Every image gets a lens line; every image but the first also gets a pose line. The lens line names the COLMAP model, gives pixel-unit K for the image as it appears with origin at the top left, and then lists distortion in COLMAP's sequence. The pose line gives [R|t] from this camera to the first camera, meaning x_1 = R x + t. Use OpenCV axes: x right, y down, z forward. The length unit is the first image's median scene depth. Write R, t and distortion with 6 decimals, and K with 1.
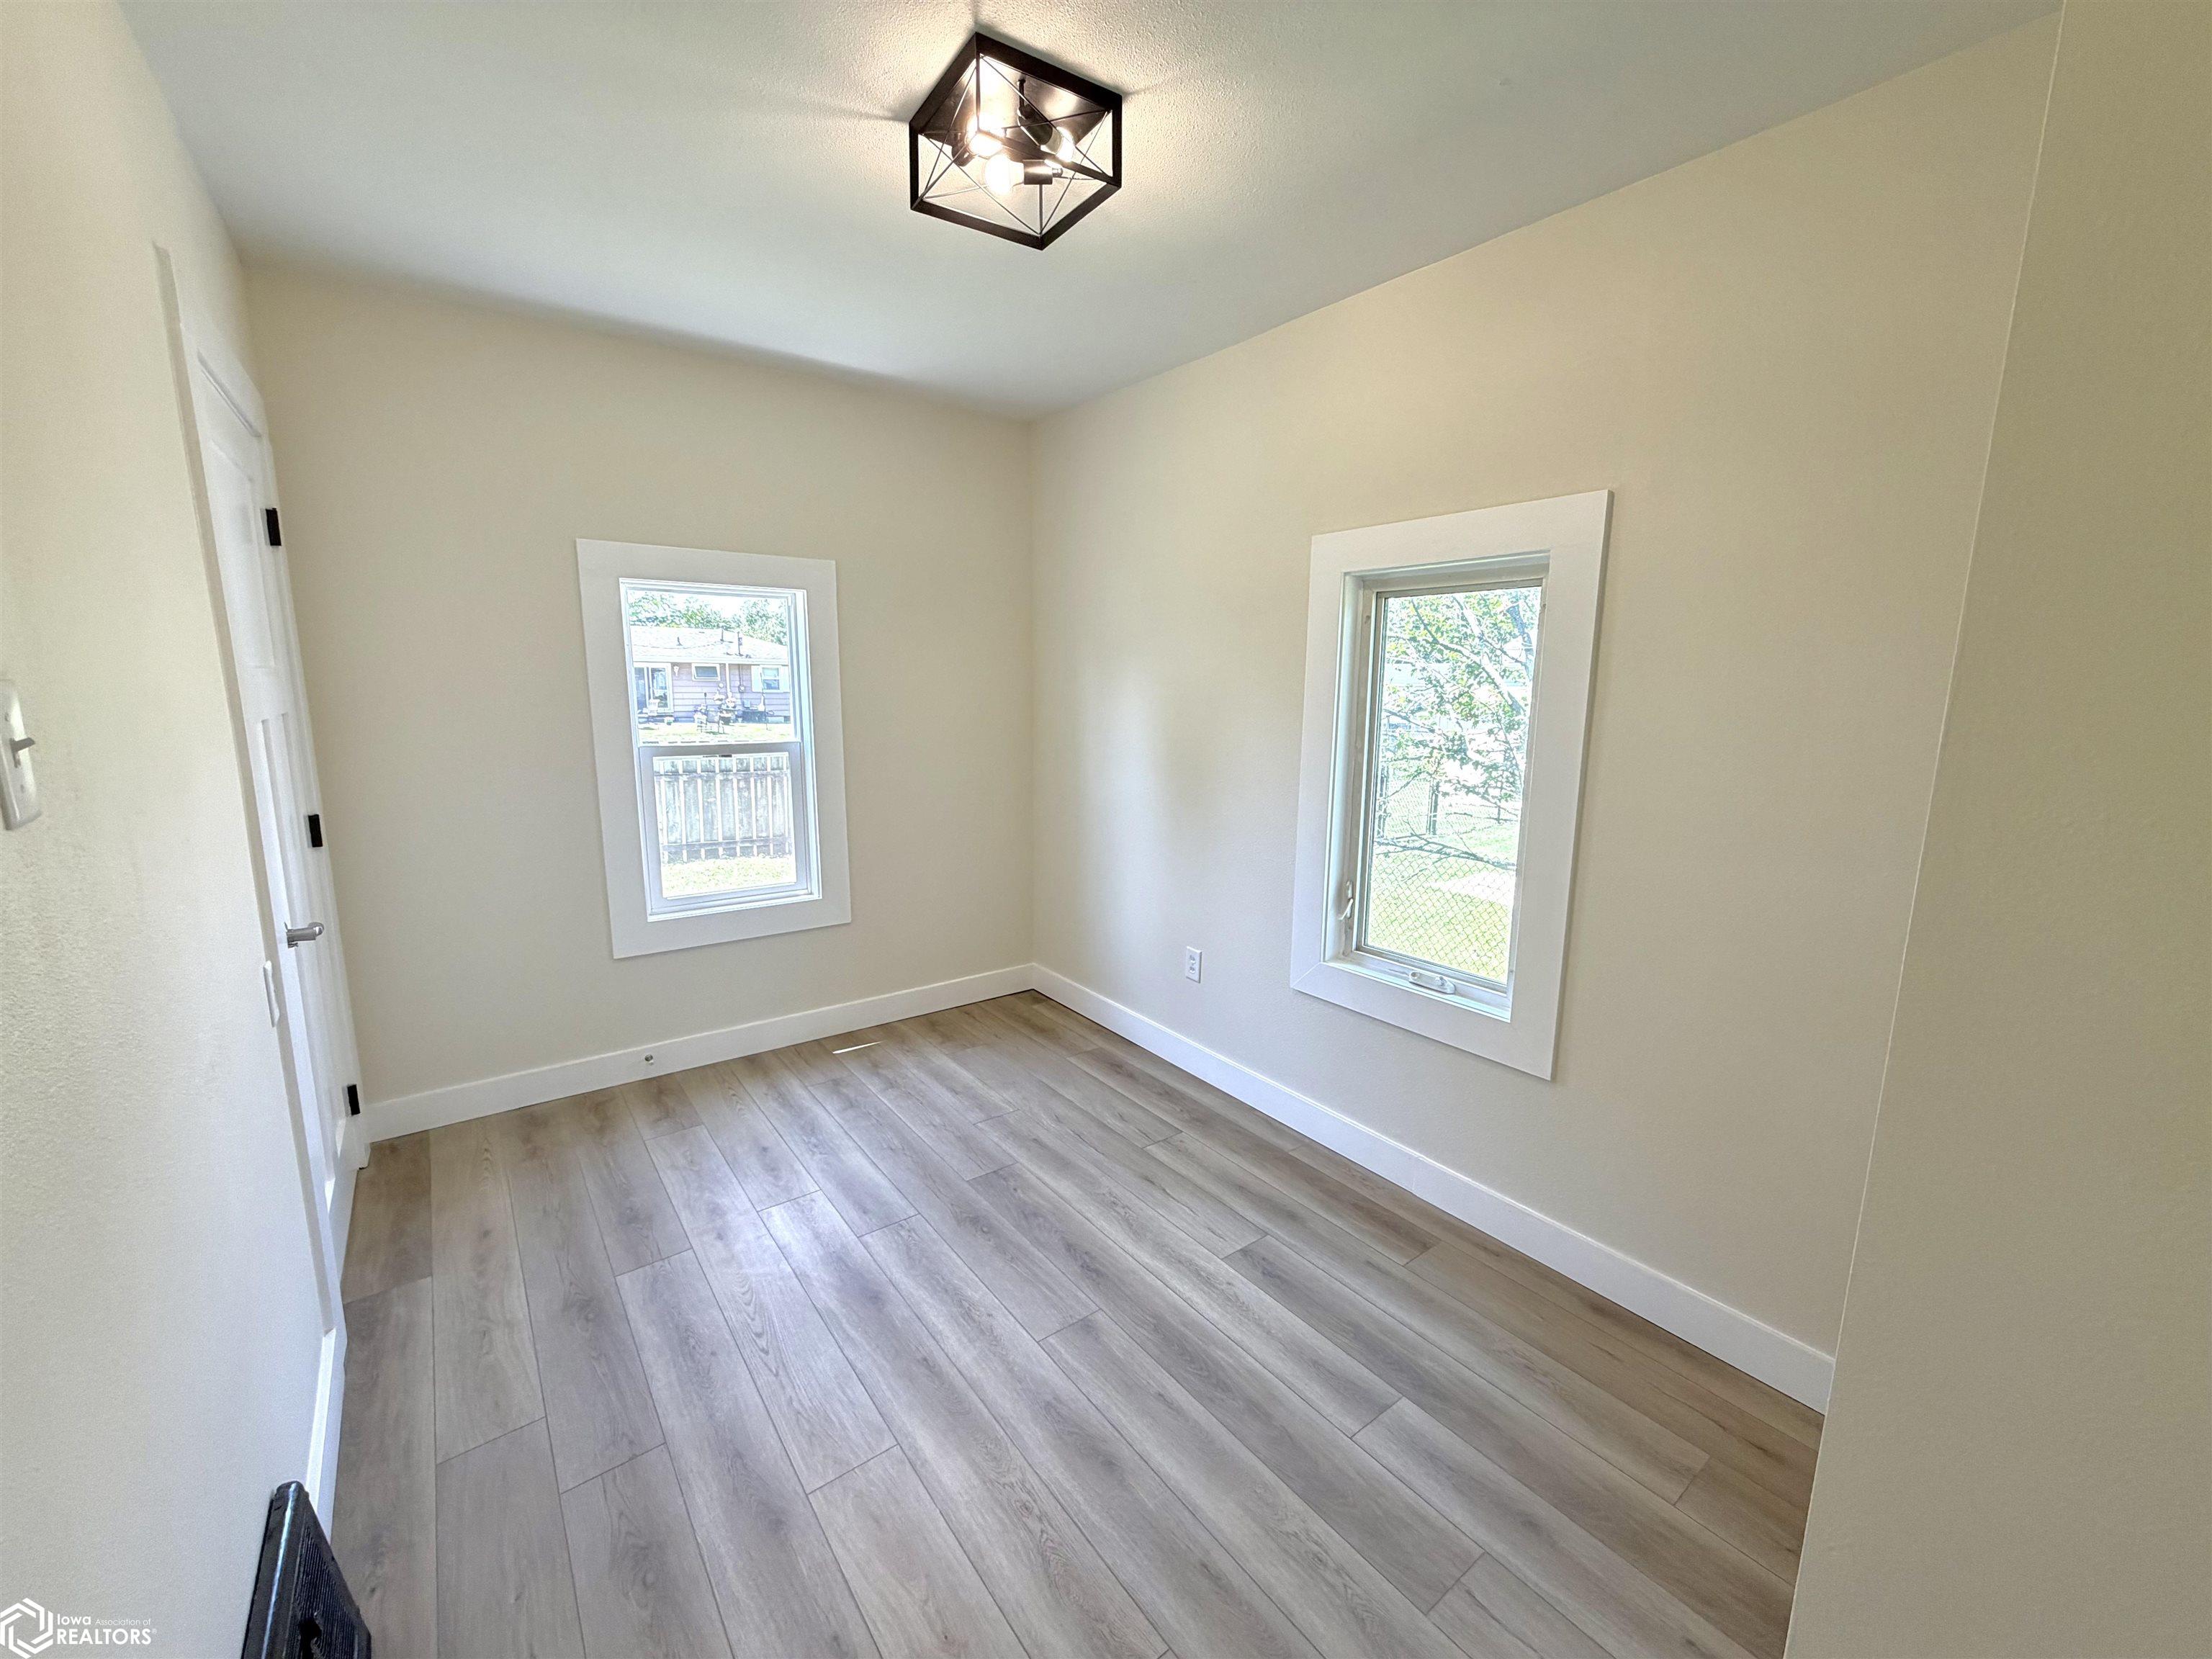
lens RADIAL K [[880.3, 0, 1098.4], [0, 880.3, 829.3], [0, 0, 1]] dist [-0.002520, 0.000508]
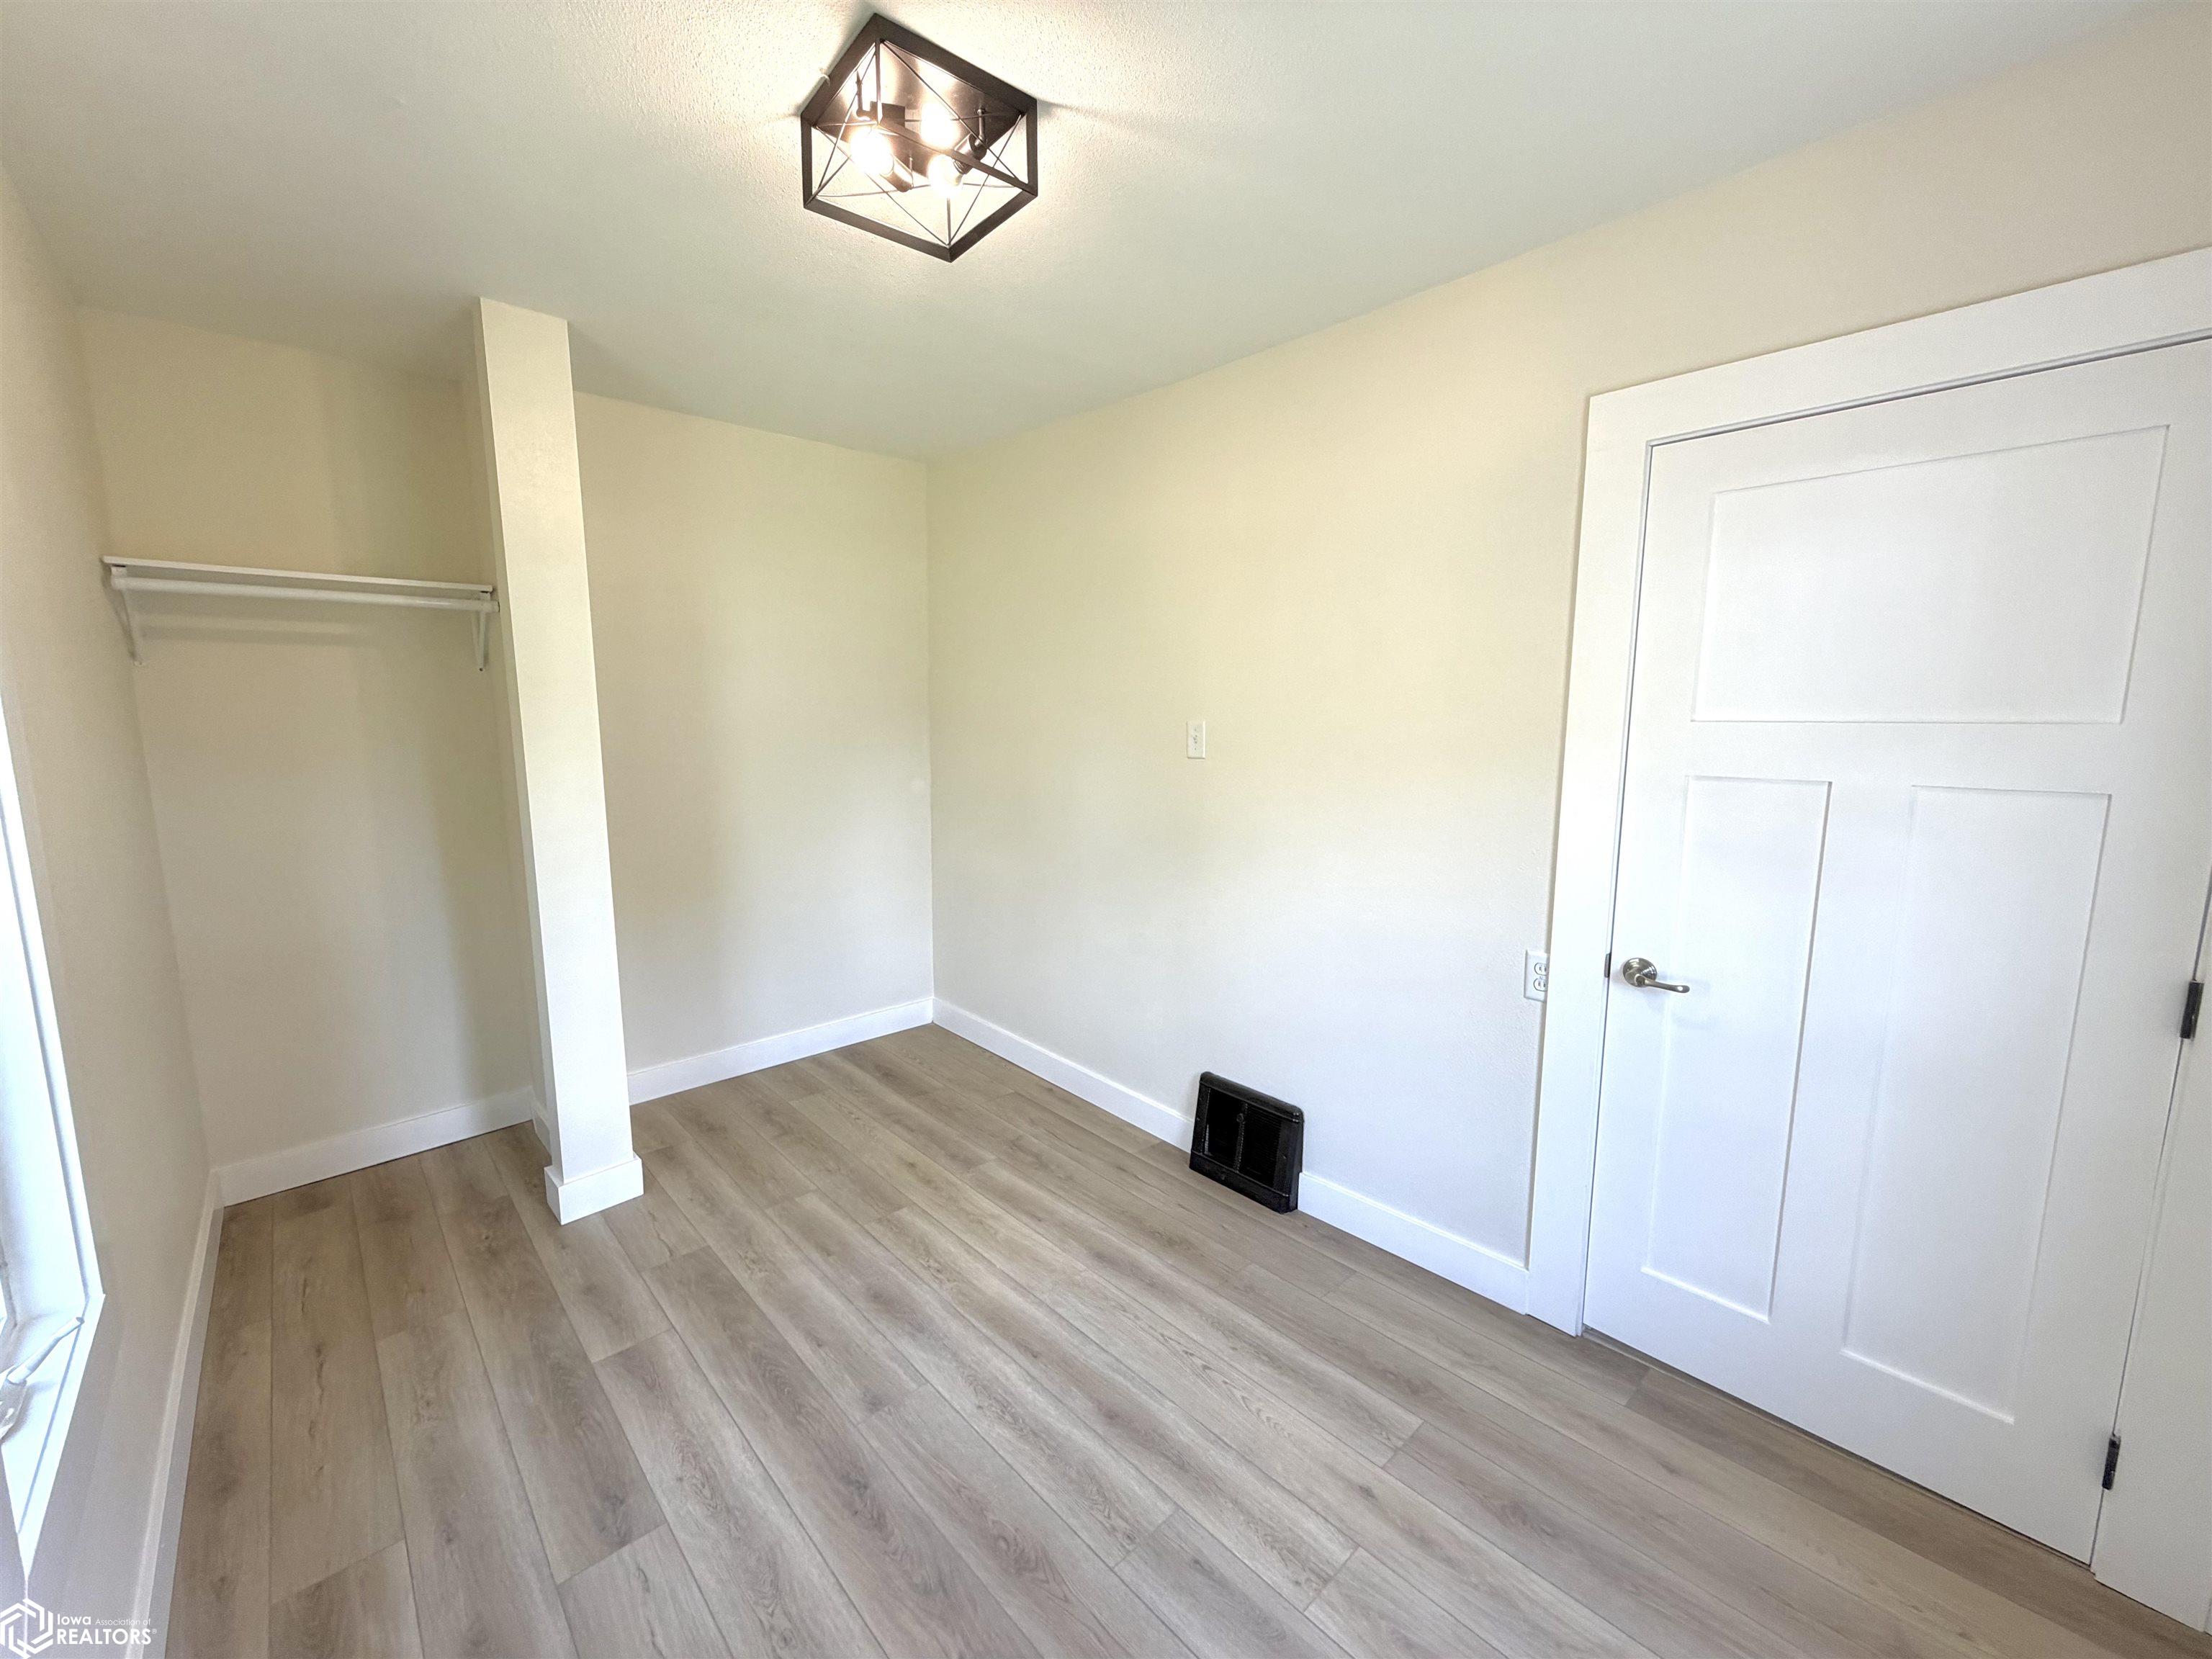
lens RADIAL K [[880.3, 0, 1098.4], [0, 880.3, 829.3], [0, 0, 1]] dist [-0.002520, 0.000508]
pose [[-0.994587, 0.001297, -0.103902, -0.150064], [-0.030079, 0.953519, 0.299827, -0.303640], [0.099461, 0.301330, -0.948318, 1.683935]]
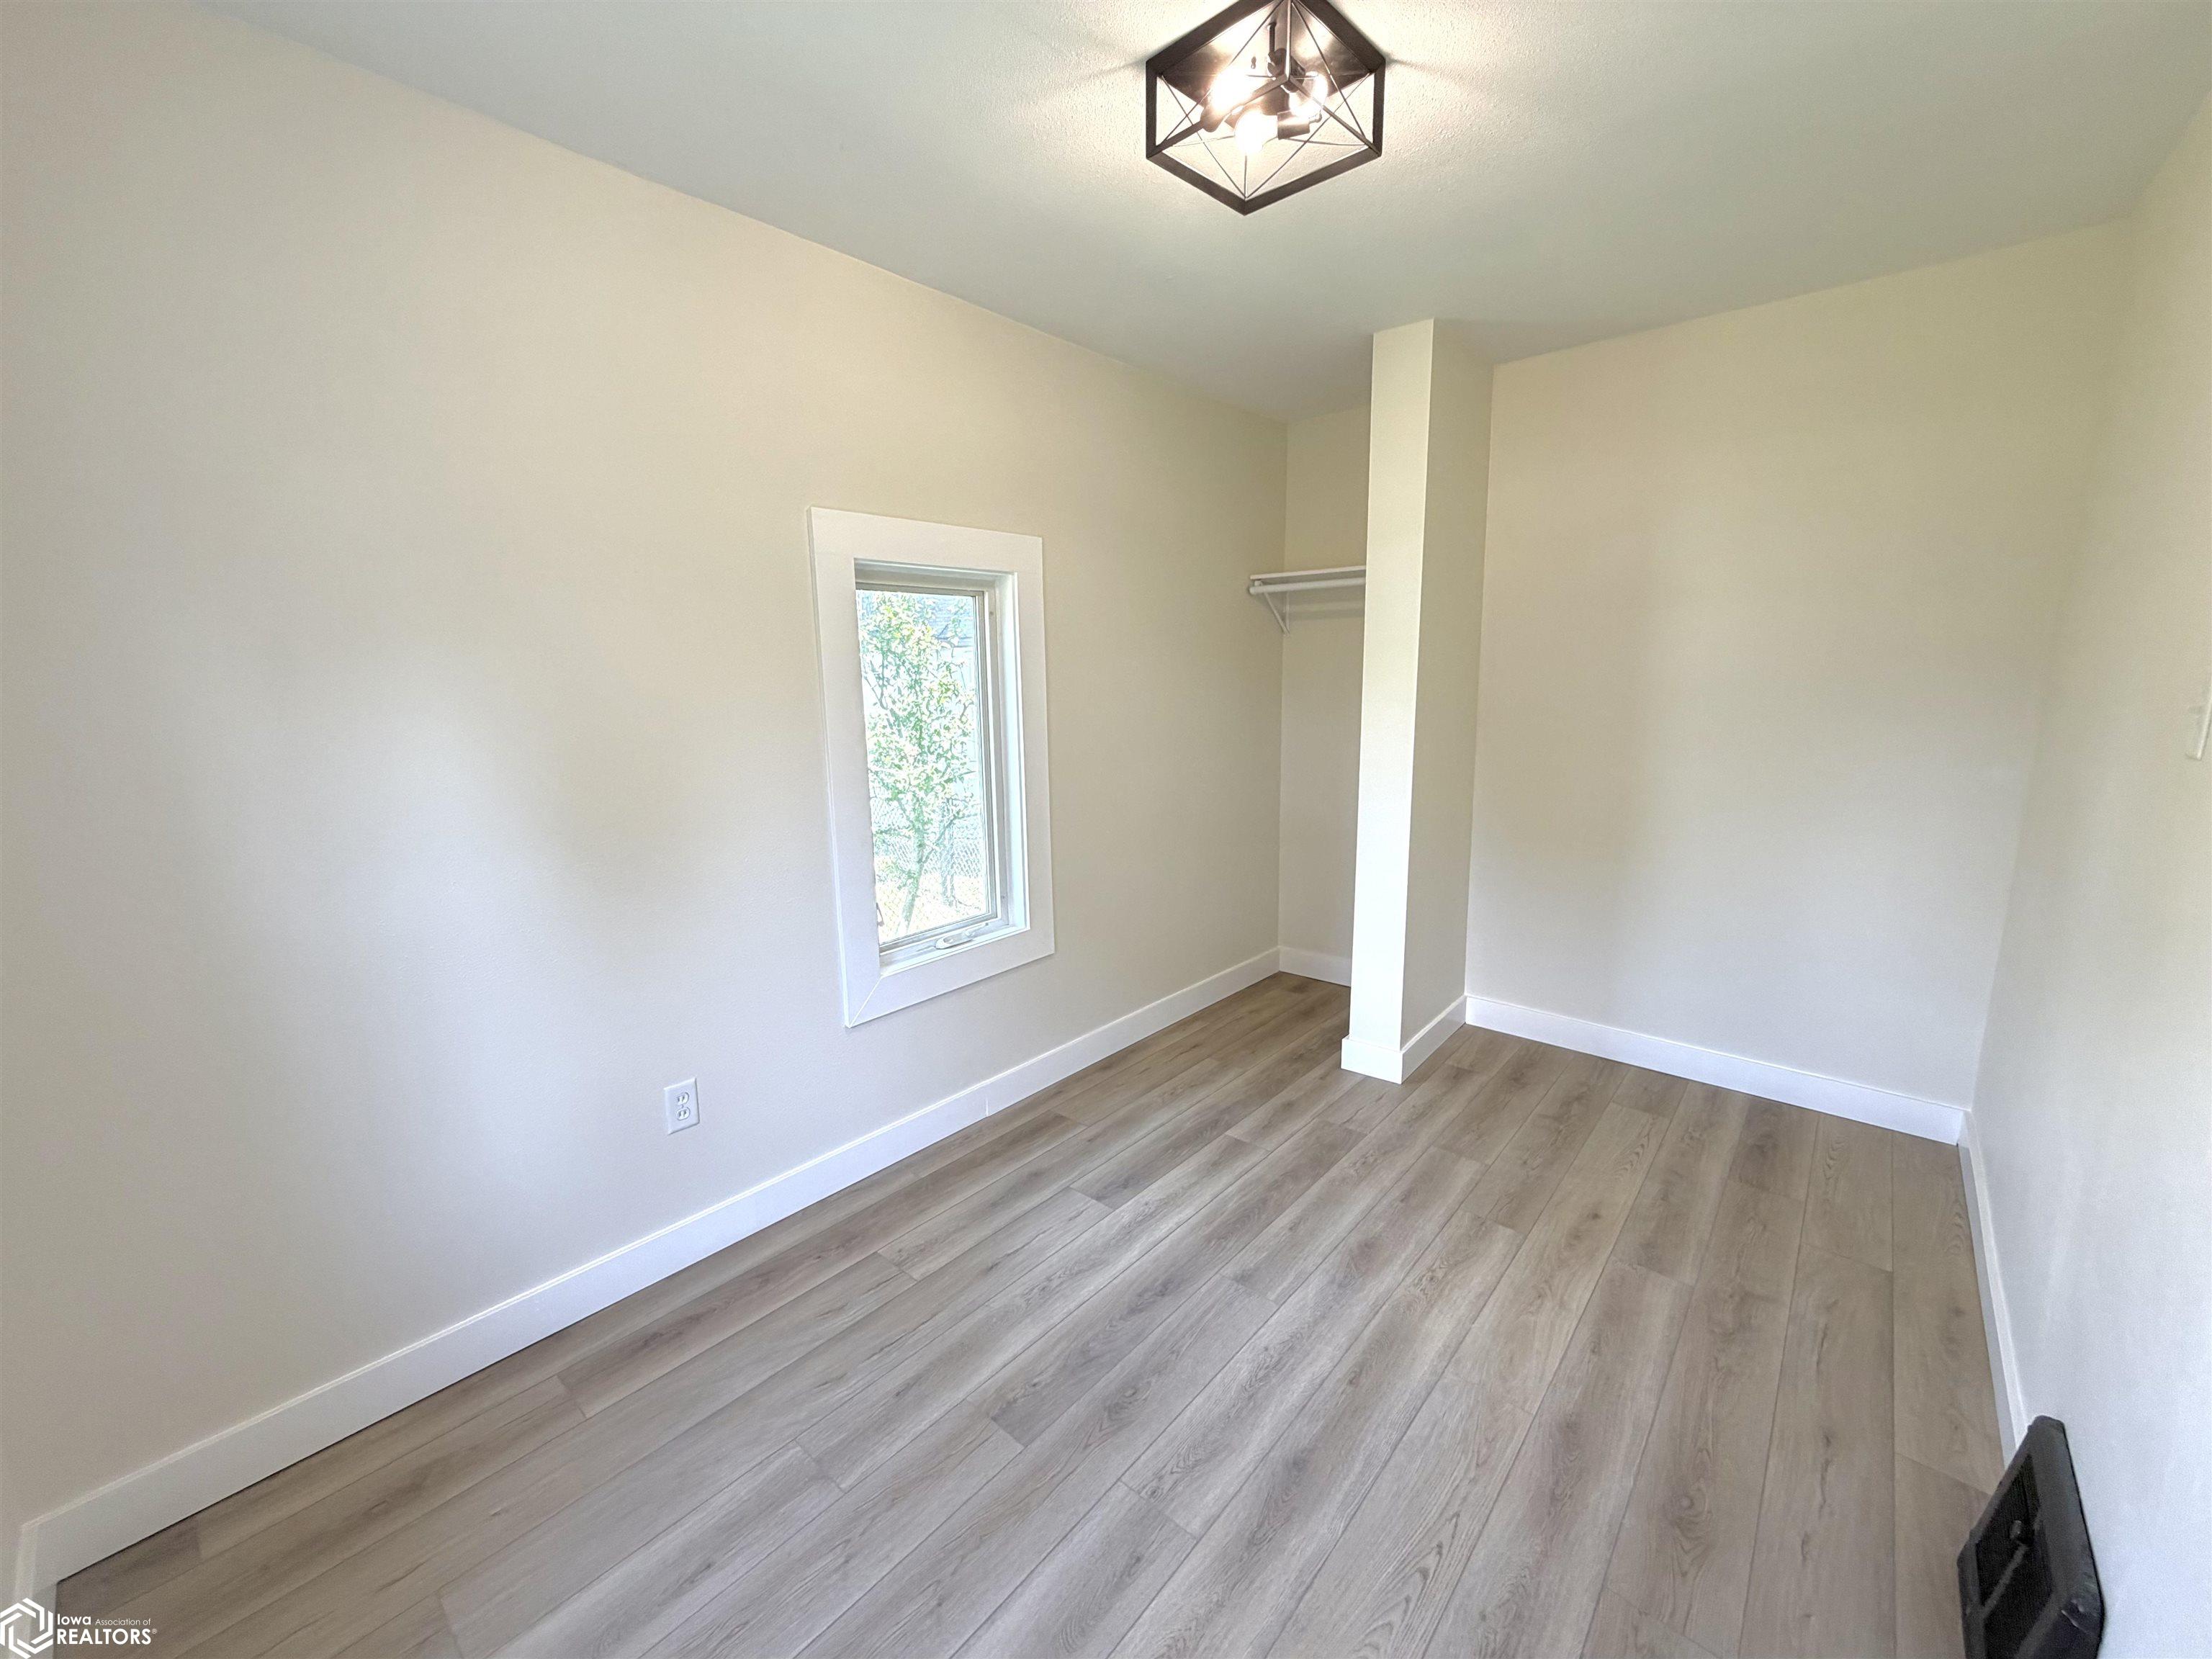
lens RADIAL K [[880.3, 0, 1098.4], [0, 880.3, 829.3], [0, 0, 1]] dist [-0.002520, 0.000508]
pose [[-0.203319, -0.185629, 0.961355, -0.879297], [0.176718, 0.958781, 0.222506, -0.221459], [-0.963033, 0.215129, -0.162134, 1.191298]]
